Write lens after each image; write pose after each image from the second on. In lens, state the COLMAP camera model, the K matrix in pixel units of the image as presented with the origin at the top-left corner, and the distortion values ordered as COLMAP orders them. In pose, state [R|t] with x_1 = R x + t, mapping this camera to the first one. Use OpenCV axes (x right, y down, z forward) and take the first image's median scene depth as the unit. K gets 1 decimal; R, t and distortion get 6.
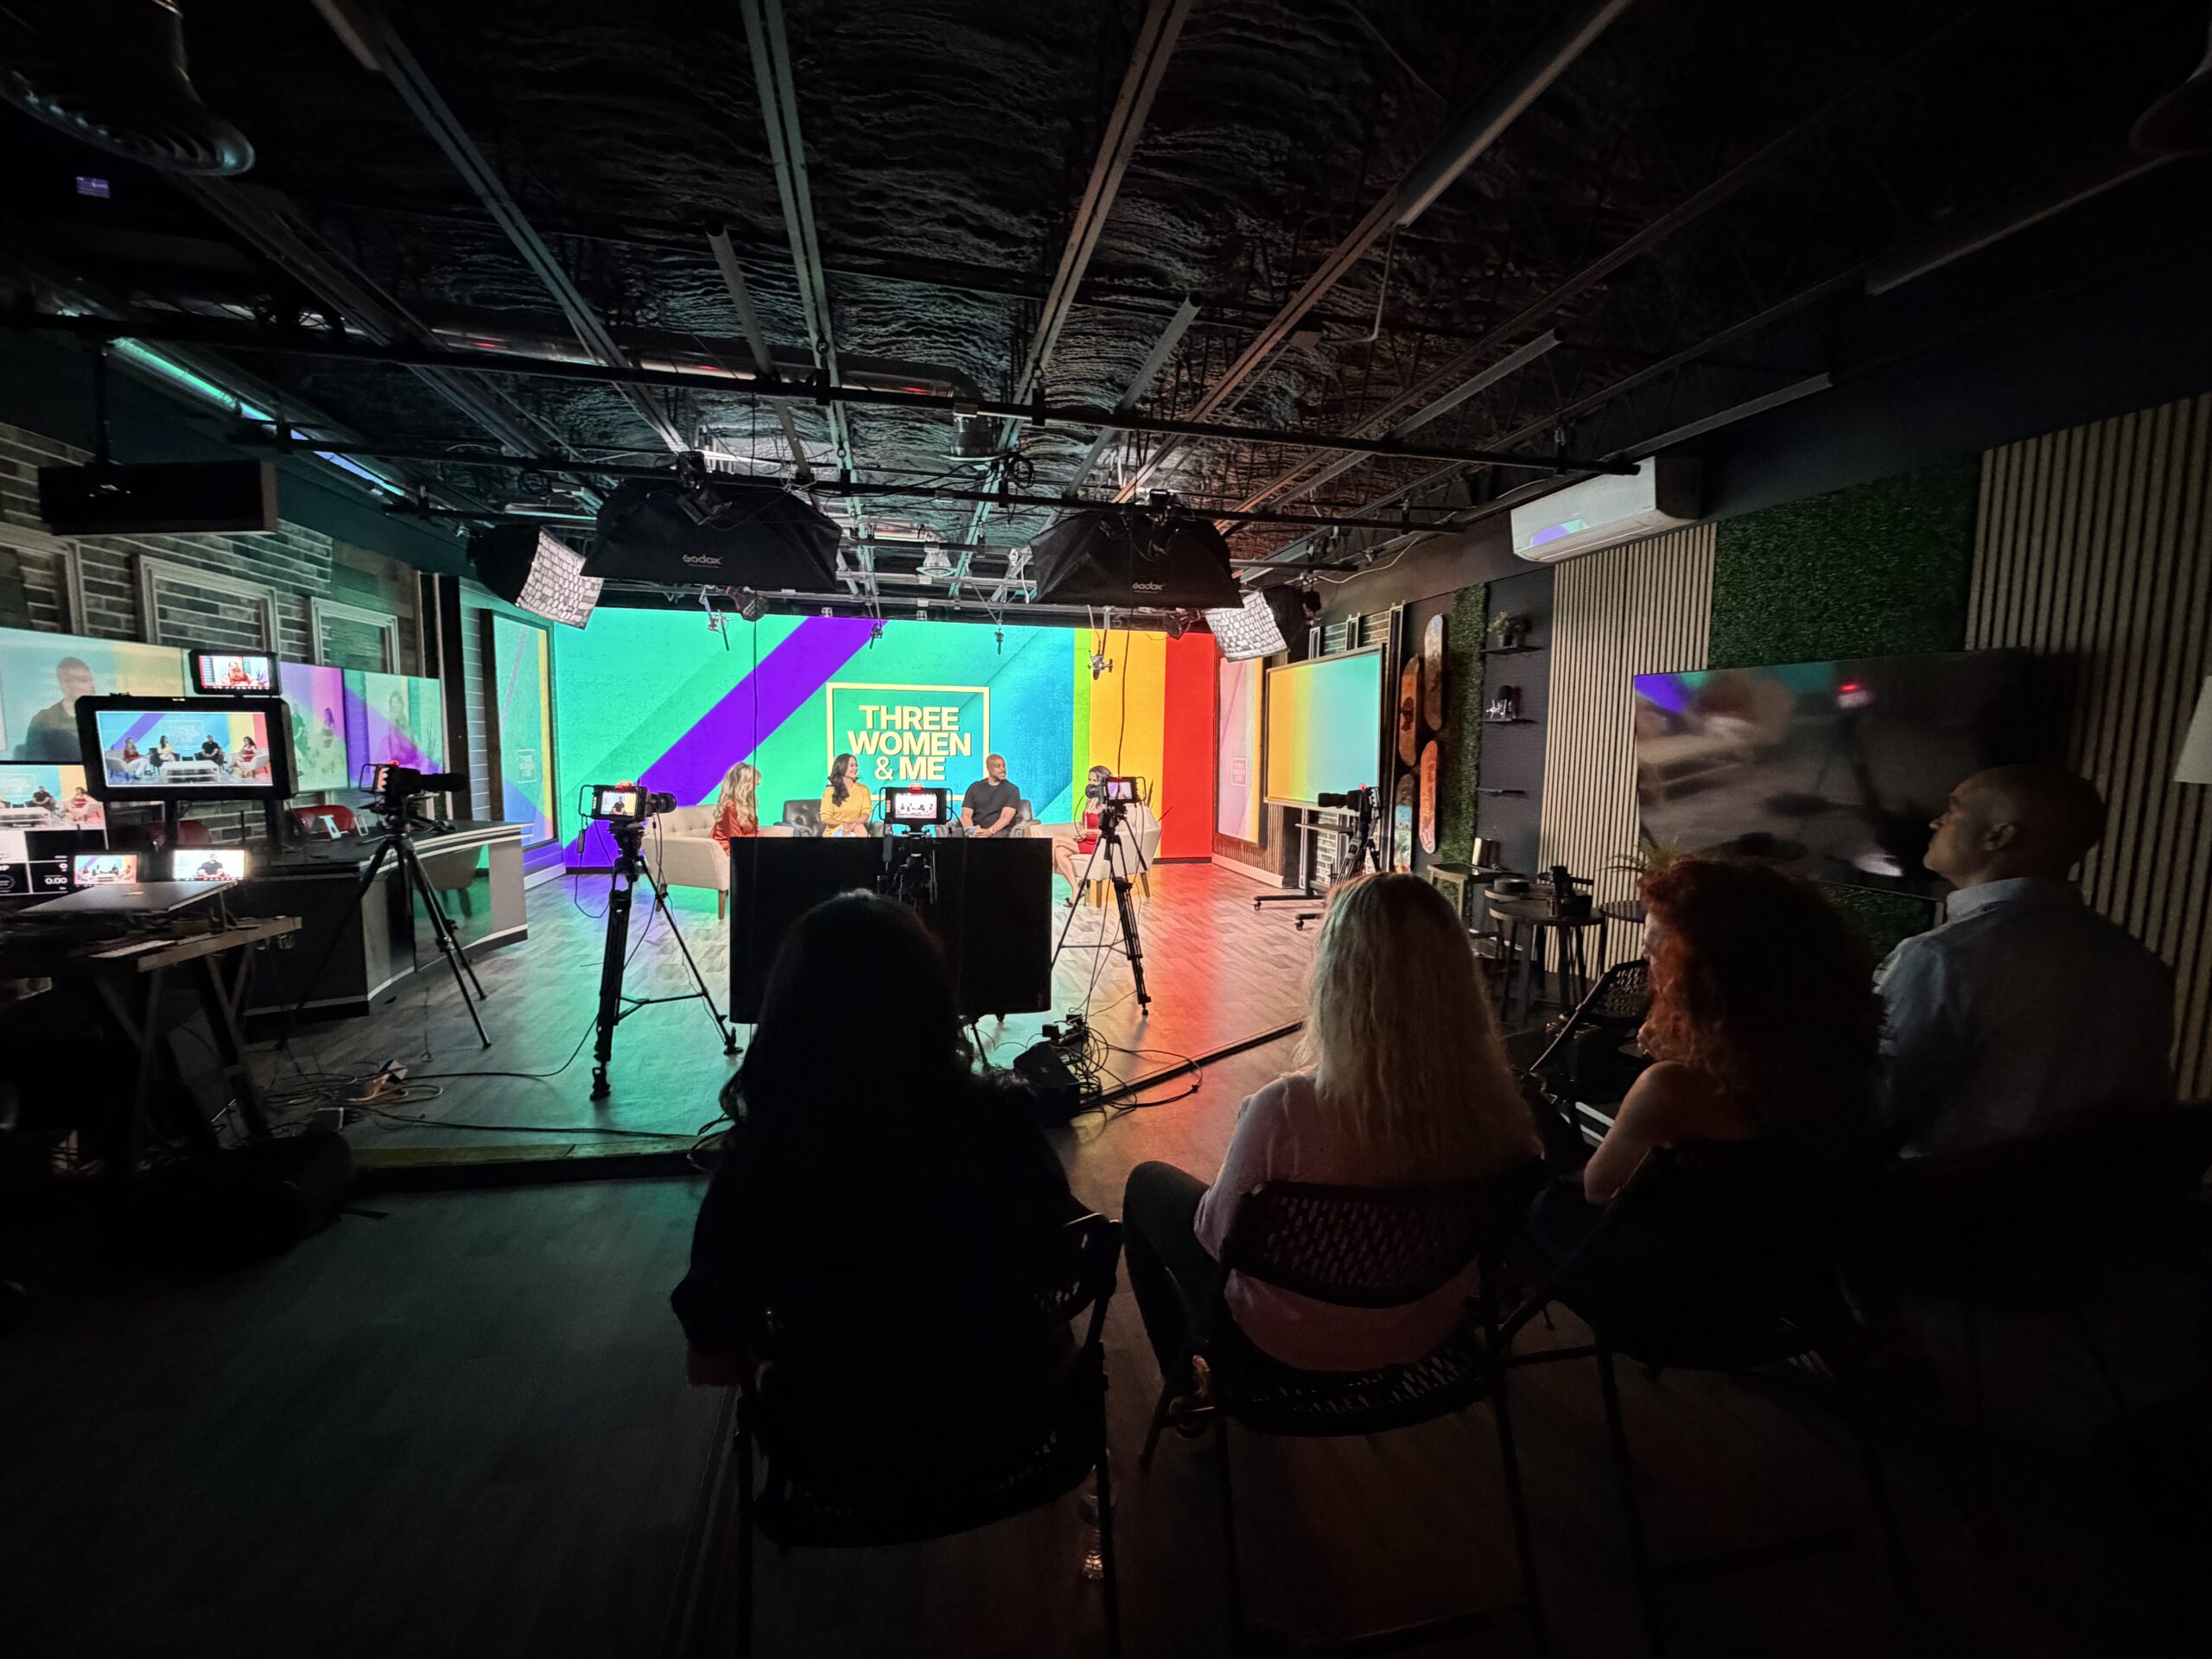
lens RADIAL K [[888.4, 0, 1106.0], [0, 888.4, 829.5], [0, 0, 1]] dist [0.000825, 0.000694]
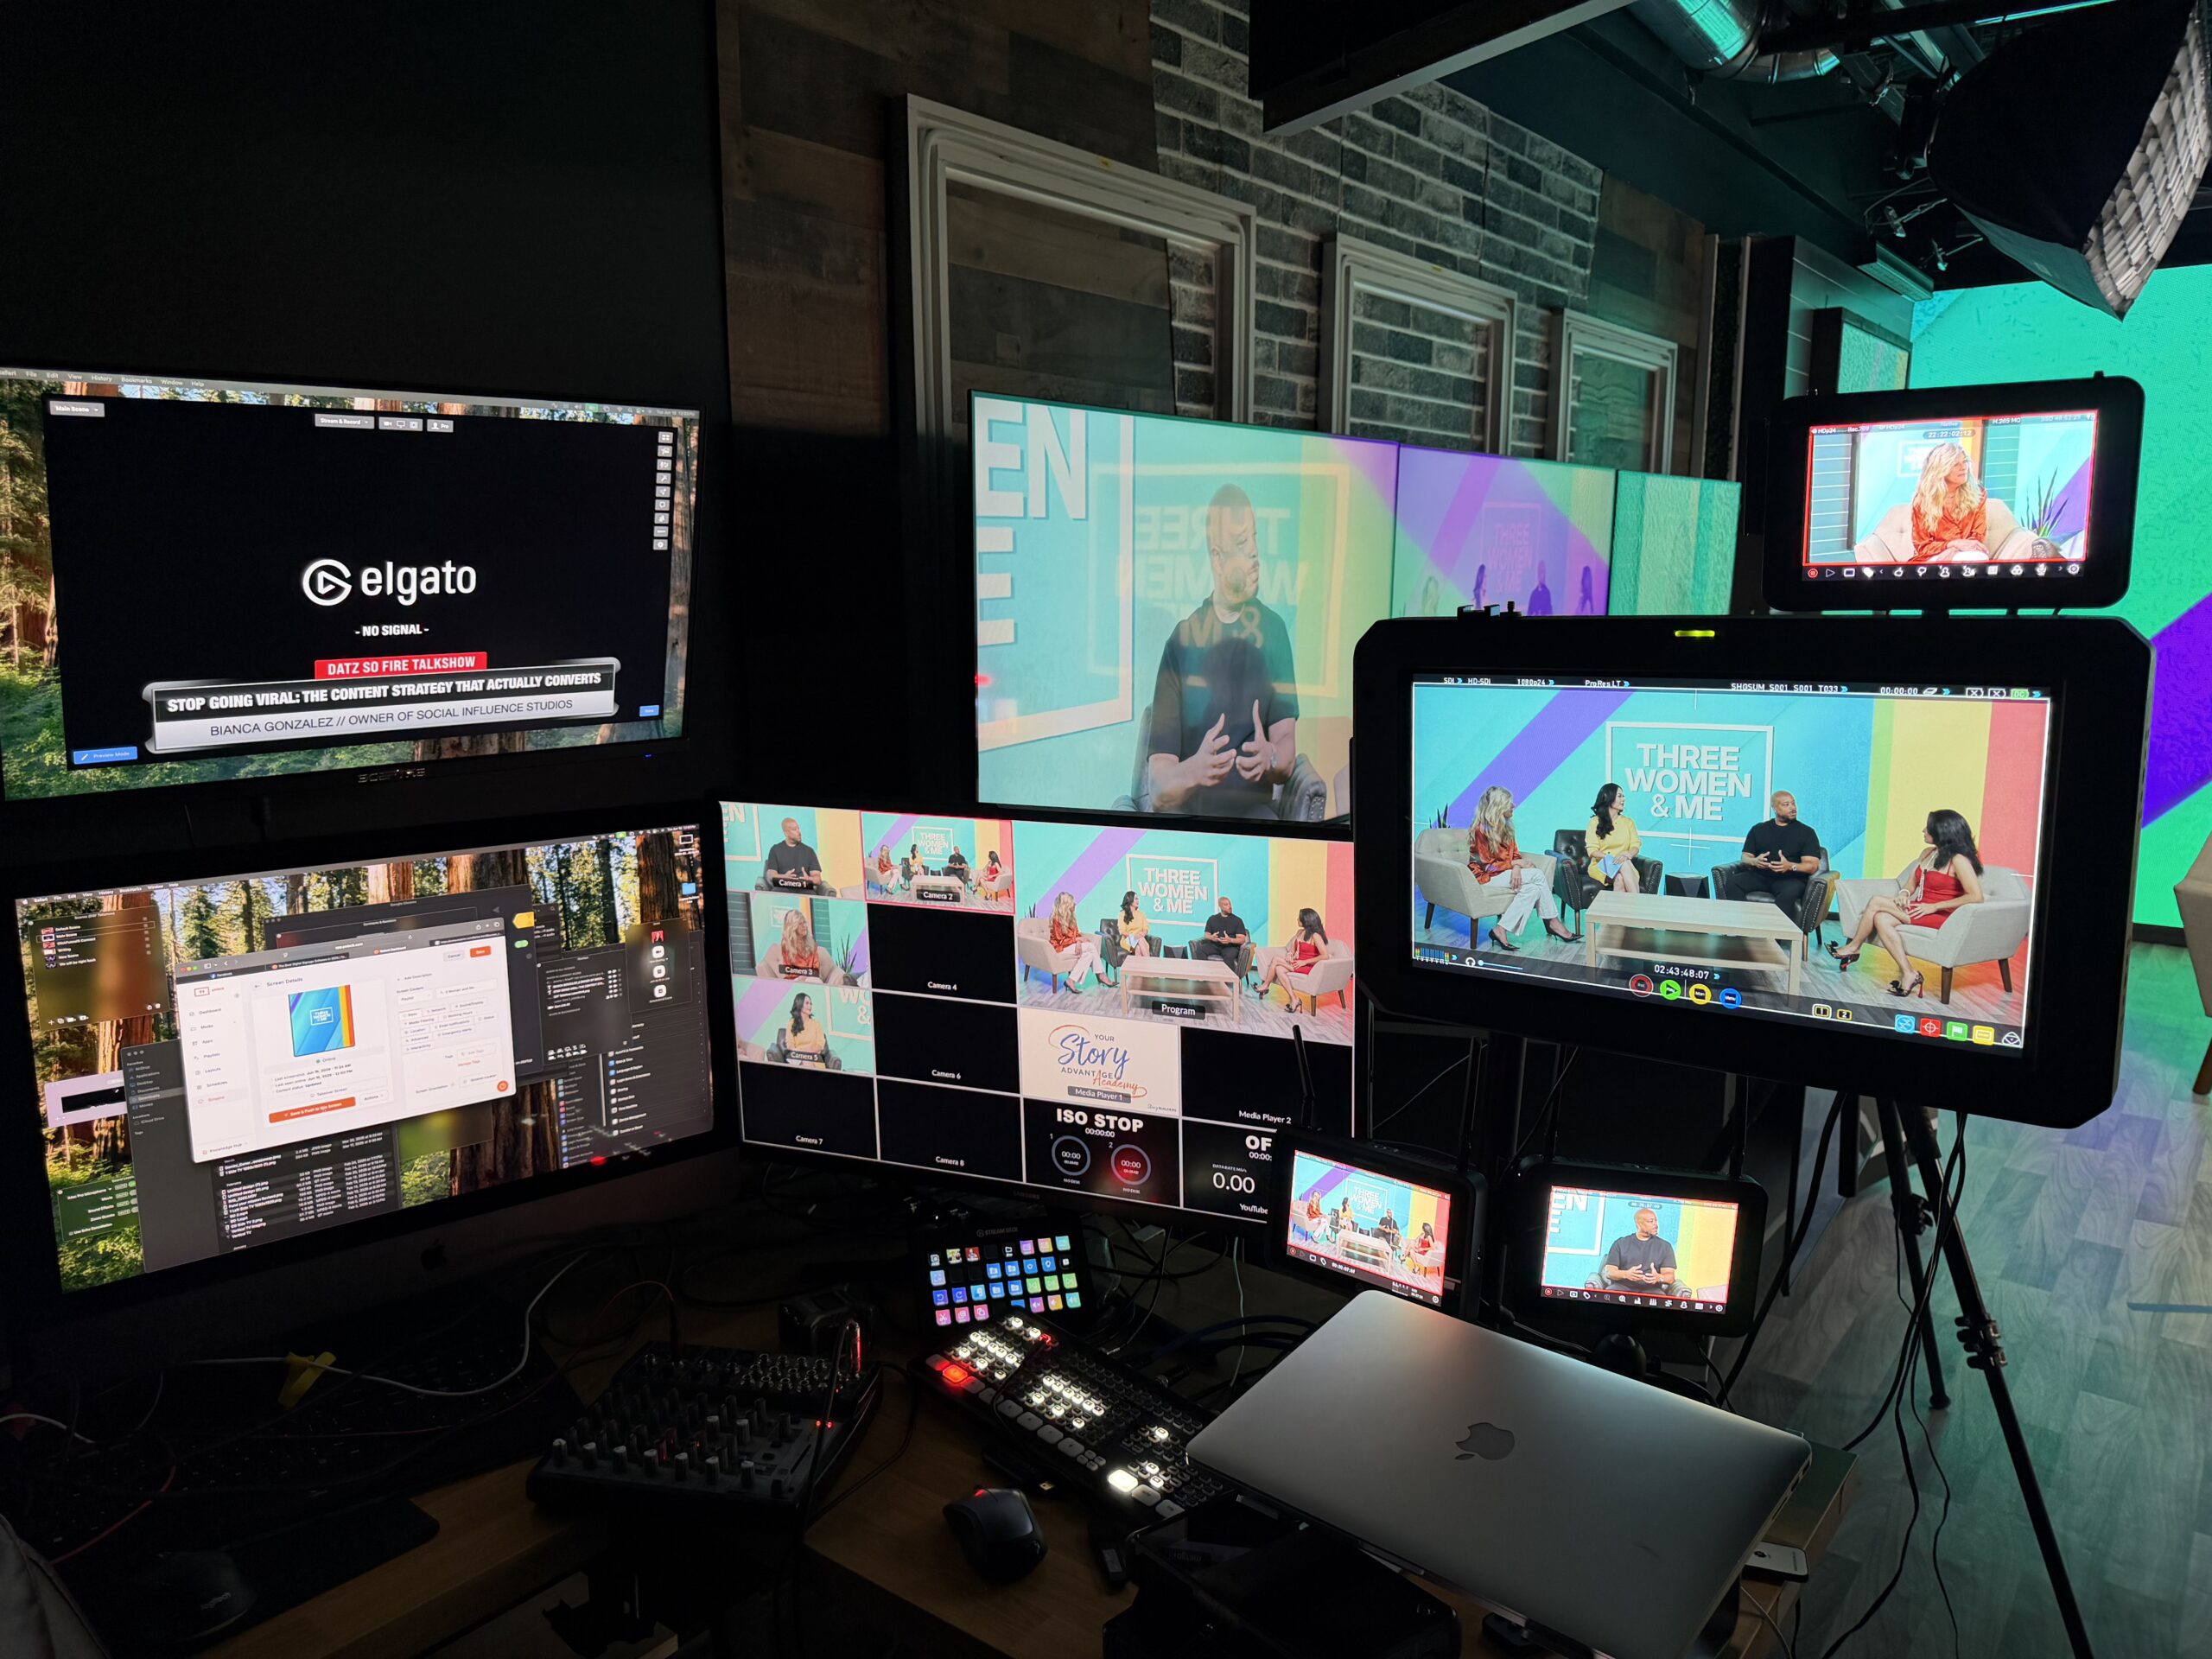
lens RADIAL K [[1567.5, 0, 1106.0], [0, 1567.5, 829.5], [0, 0, 1]] dist [-0.002487, -0.001739]
pose [[0.640880, 0.104008, -0.760562, -0.792018], [-0.053808, 0.994428, 0.090648, -0.118294], [0.765753, -0.017170, 0.642906, 0.603124]]
